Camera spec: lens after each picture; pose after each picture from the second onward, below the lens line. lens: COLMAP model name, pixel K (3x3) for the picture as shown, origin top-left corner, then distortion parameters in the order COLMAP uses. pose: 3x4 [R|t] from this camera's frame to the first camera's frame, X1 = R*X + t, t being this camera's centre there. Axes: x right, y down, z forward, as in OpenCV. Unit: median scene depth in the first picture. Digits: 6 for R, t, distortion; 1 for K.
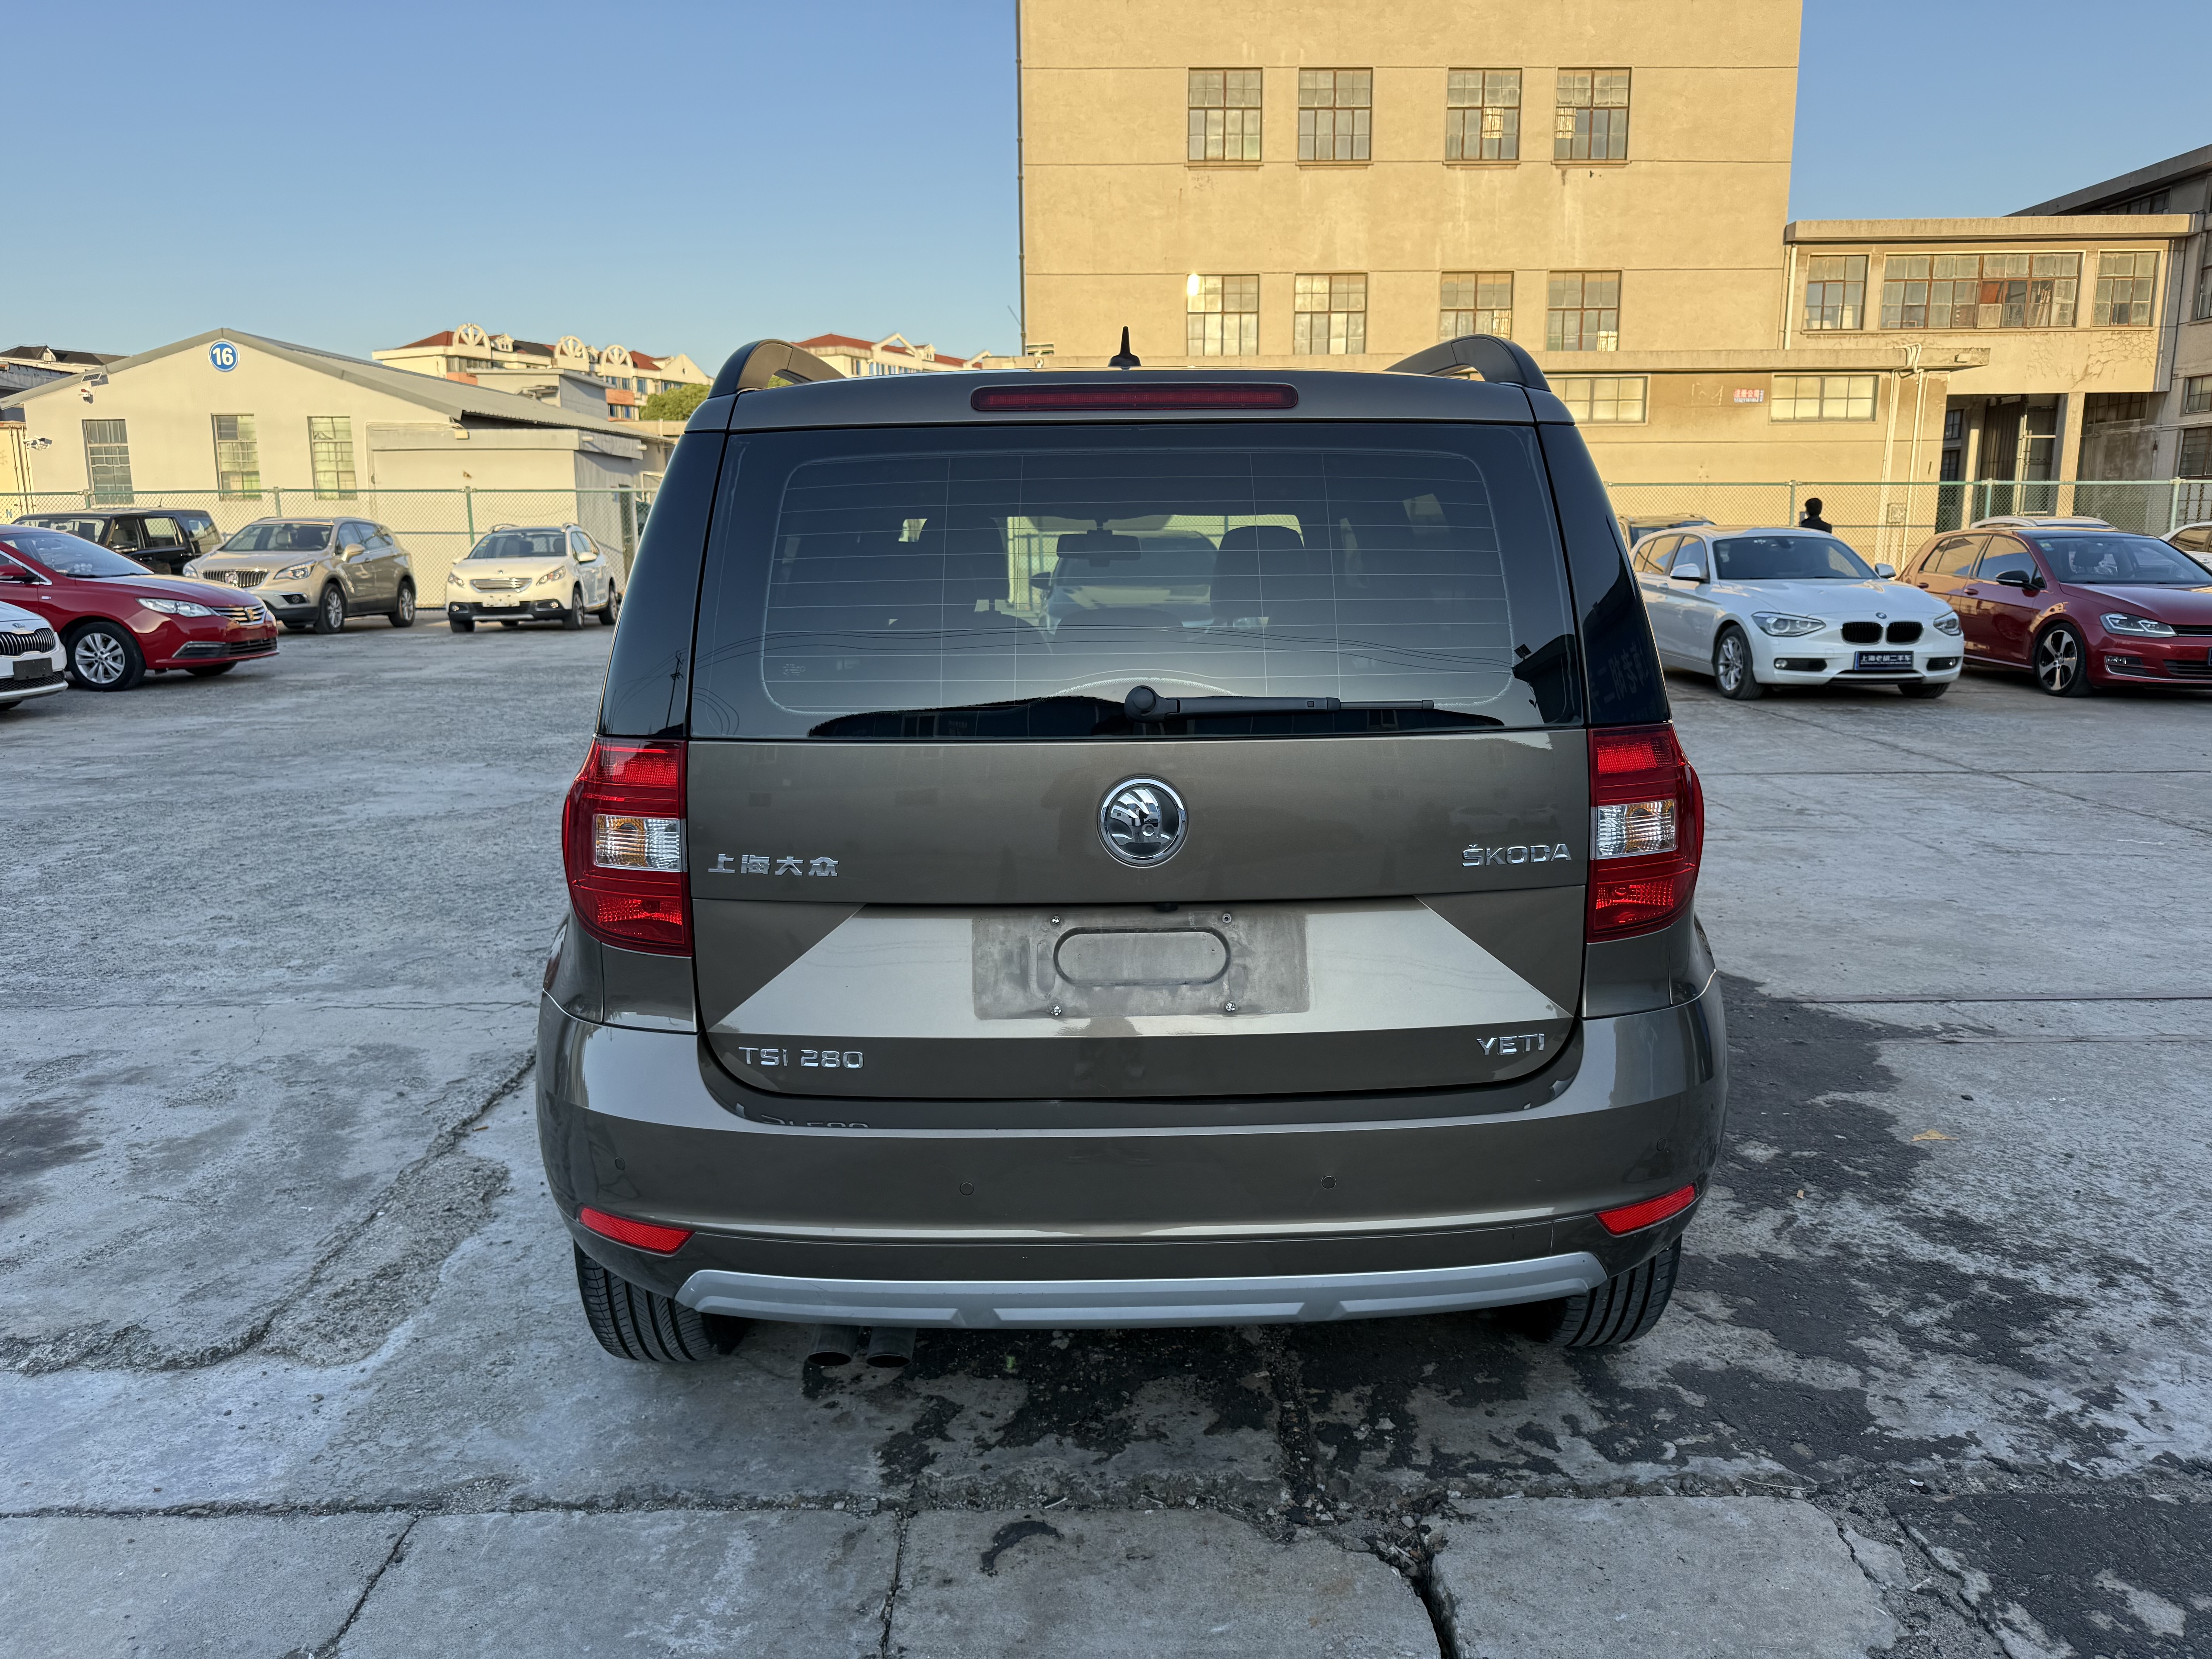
lens RADIAL K [[1562.0, 0, 1104.9], [0, 1562.0, 832.3], [0, 0, 1]] dist [0.018497, -0.027538]
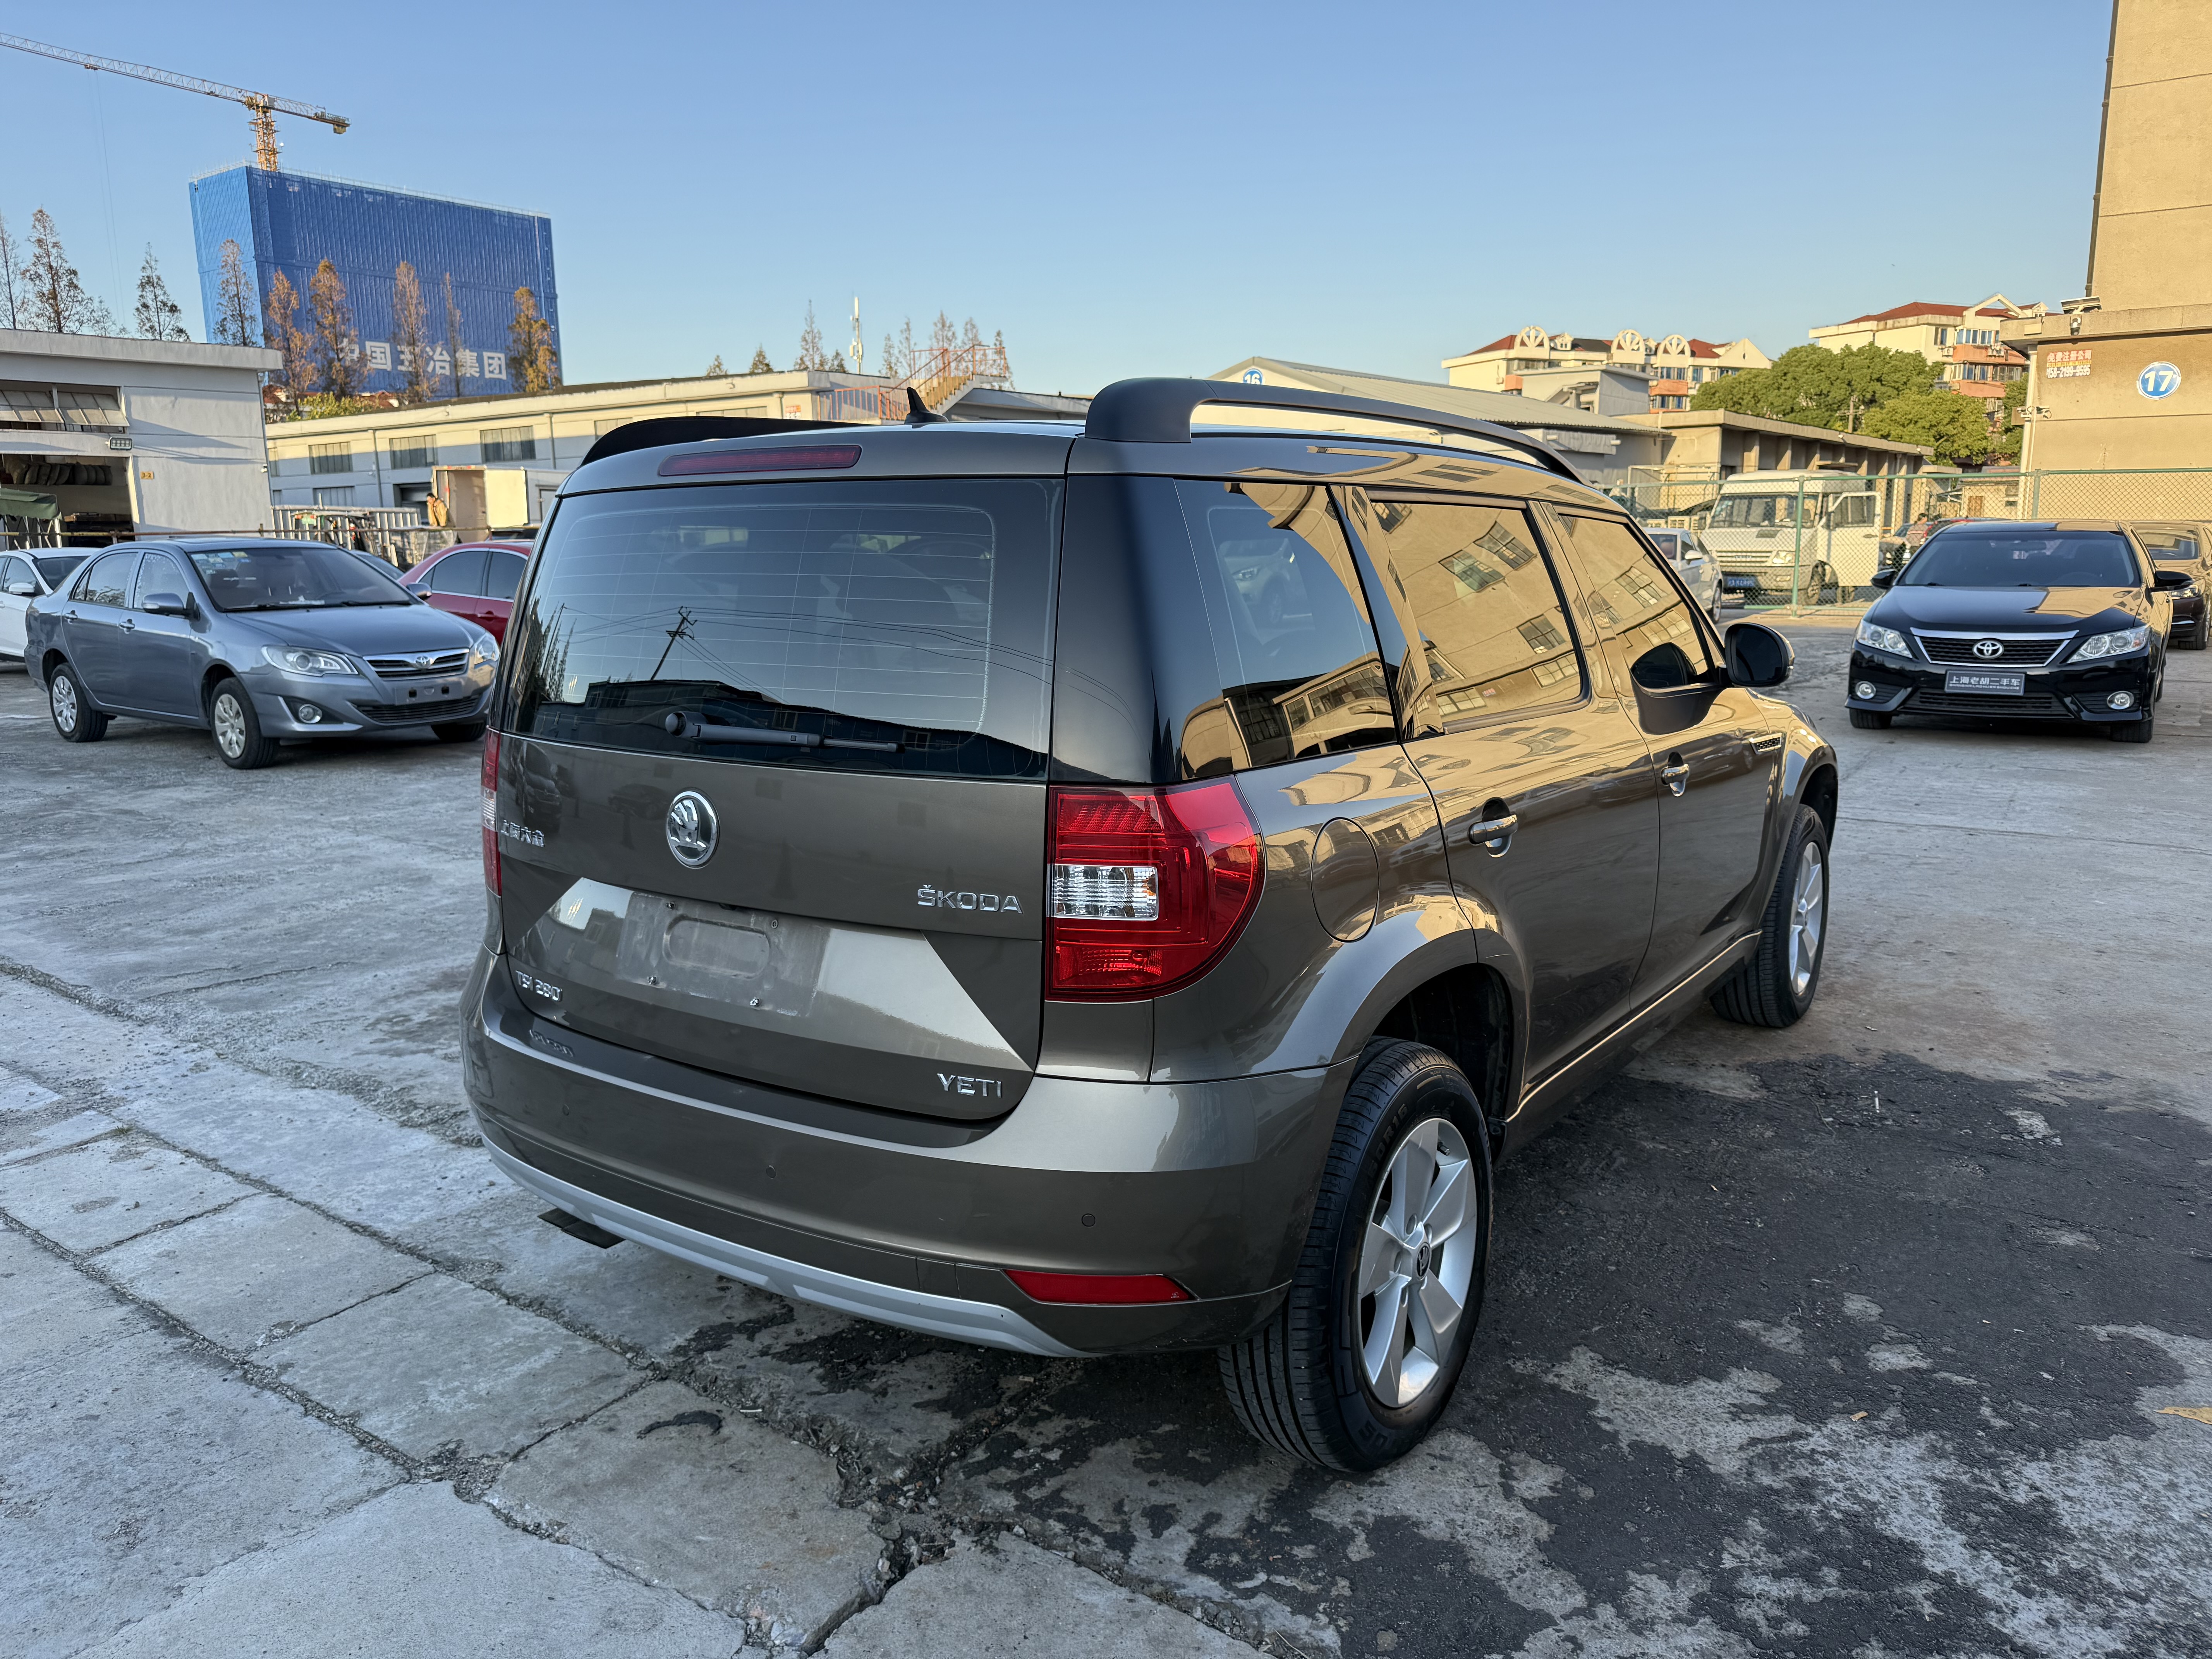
lens RADIAL K [[1562.0, 0, 1097.7], [0, 1562.0, 825.4], [0, 0, 1]] dist [0.018497, -0.027538]
pose [[0.800189, 0.102554, -0.590915, 0.663974], [-0.102378, 0.994168, 0.033904, -0.055506], [0.590946, 0.033367, 0.806021, 0.164803]]
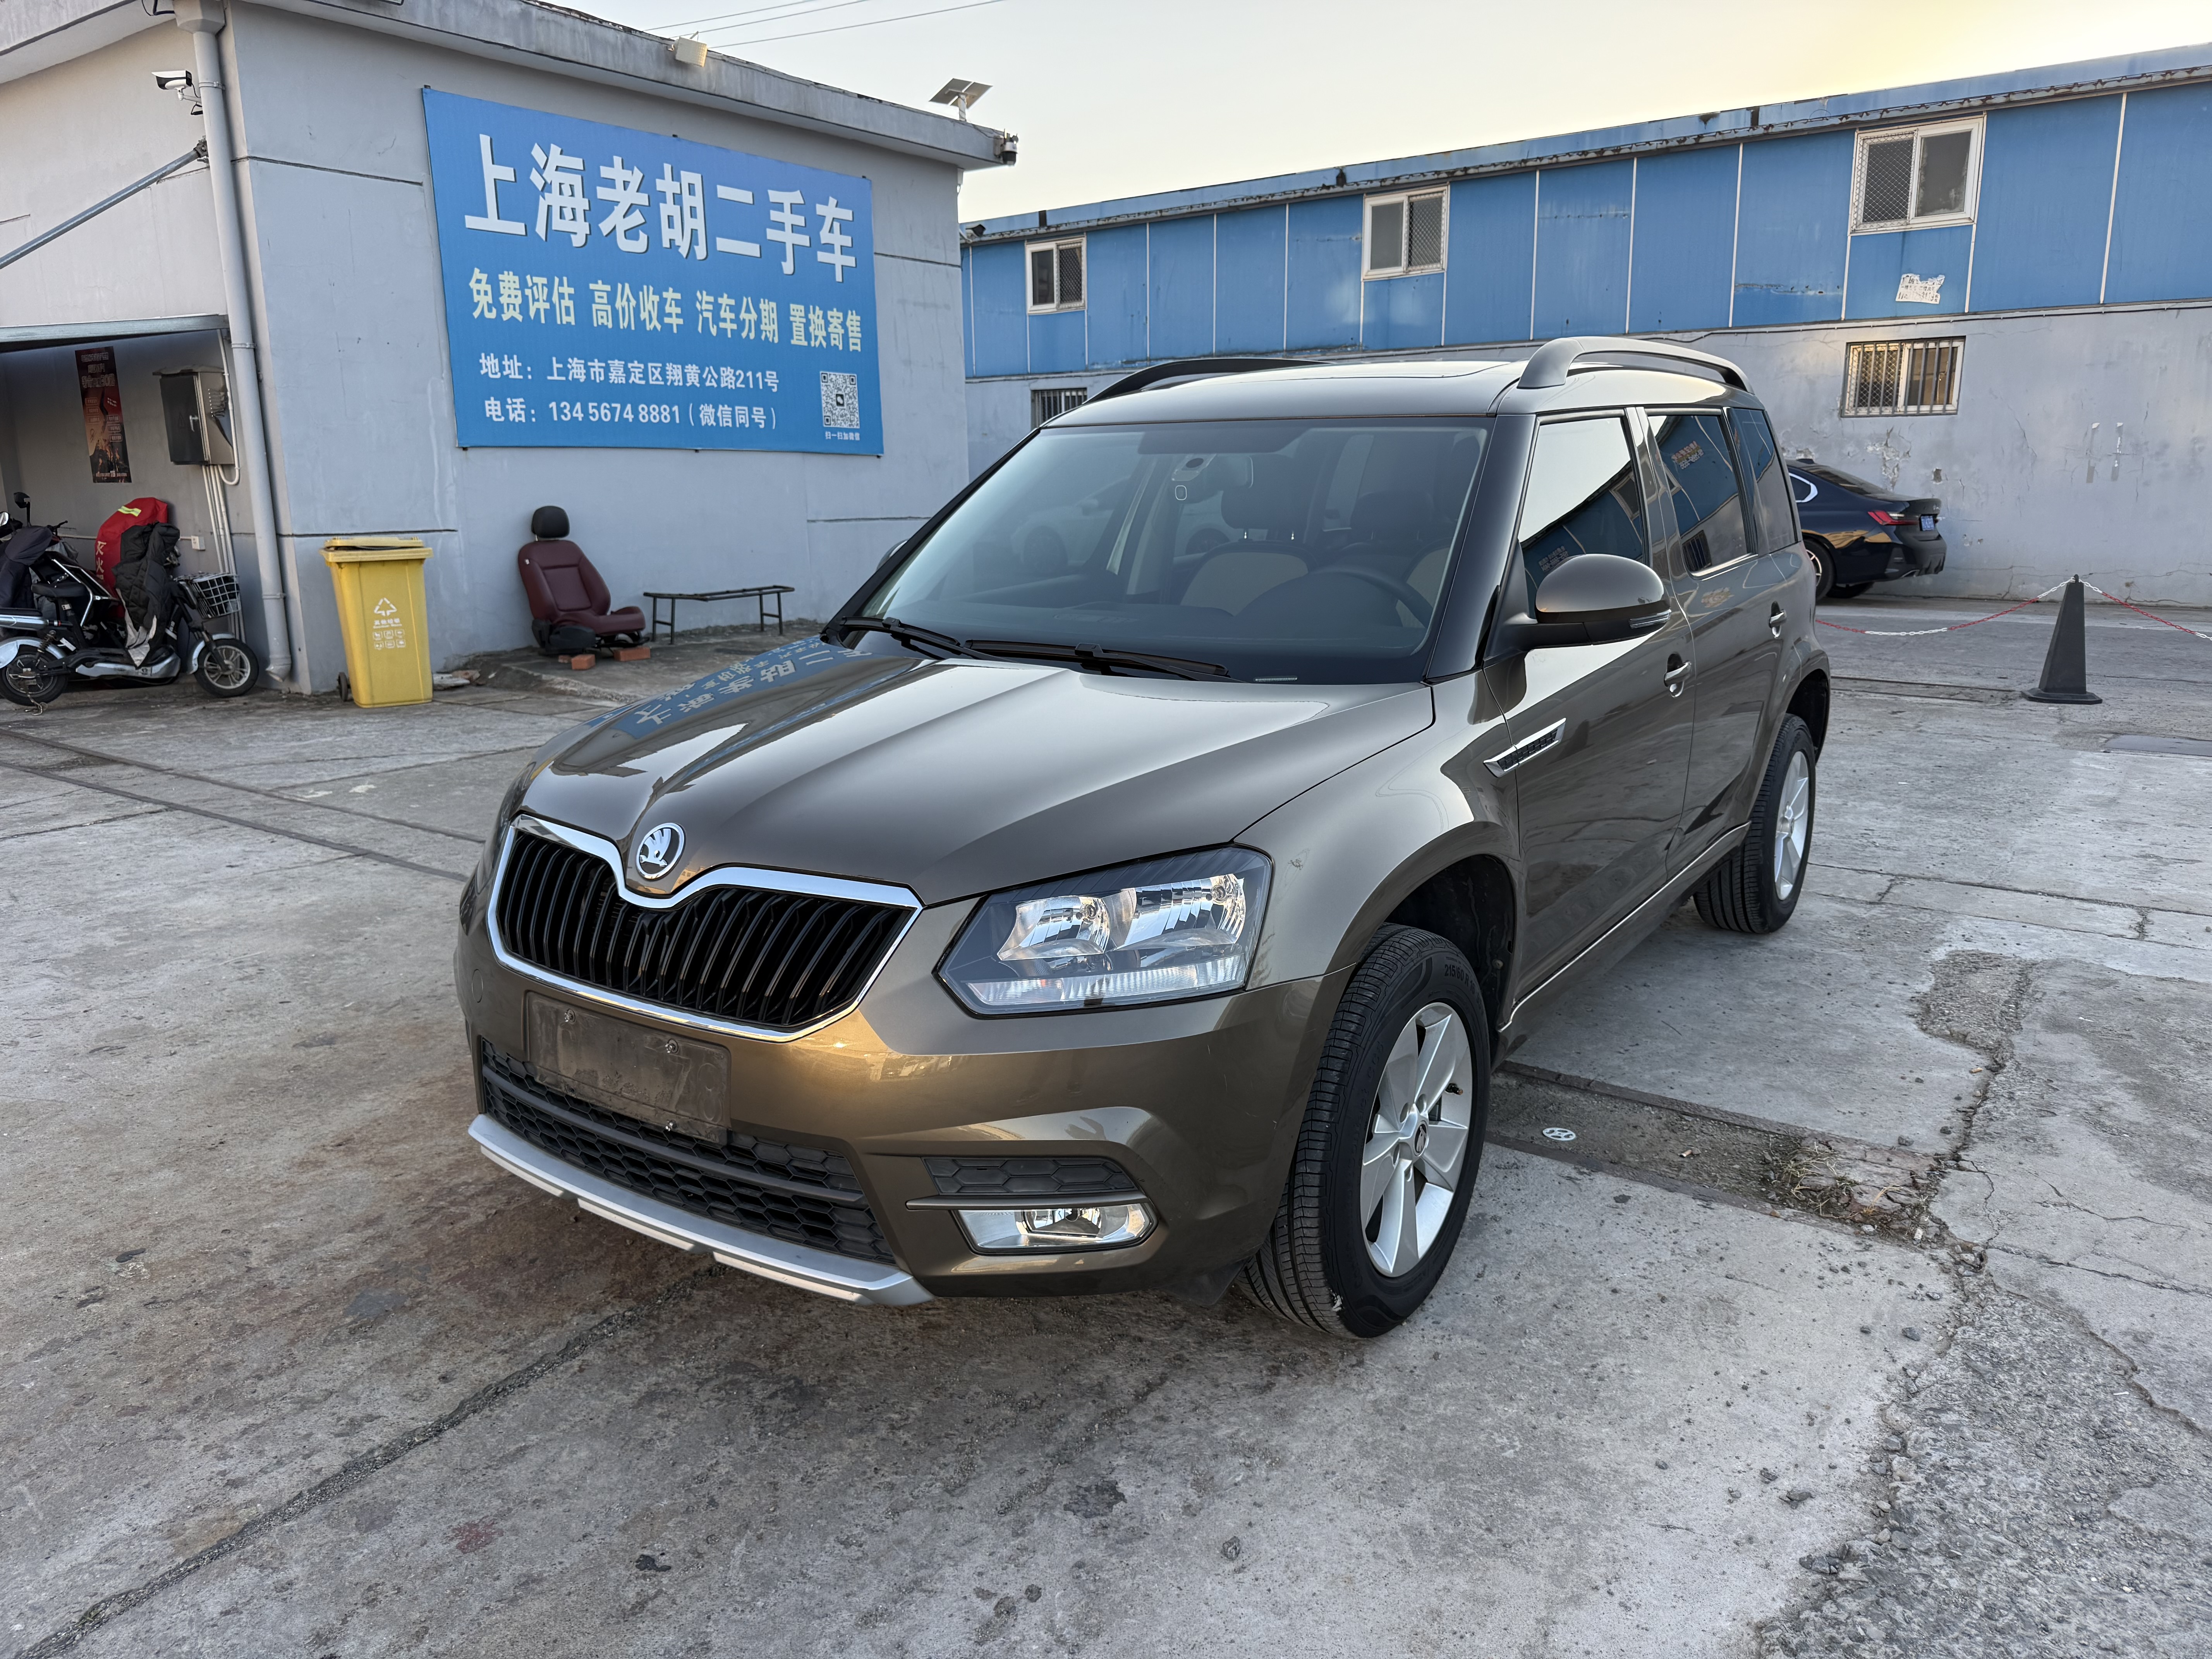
lens RADIAL K [[1562.0, 0, 1114.6], [0, 1562.0, 823.9], [0, 0, 1]] dist [0.018497, -0.027538]
pose [[-0.807266, -0.117542, 0.578364, -0.670248], [0.125259, 0.923519, 0.362523, -0.481844], [-0.576742, 0.365098, -0.730802, 2.568155]]
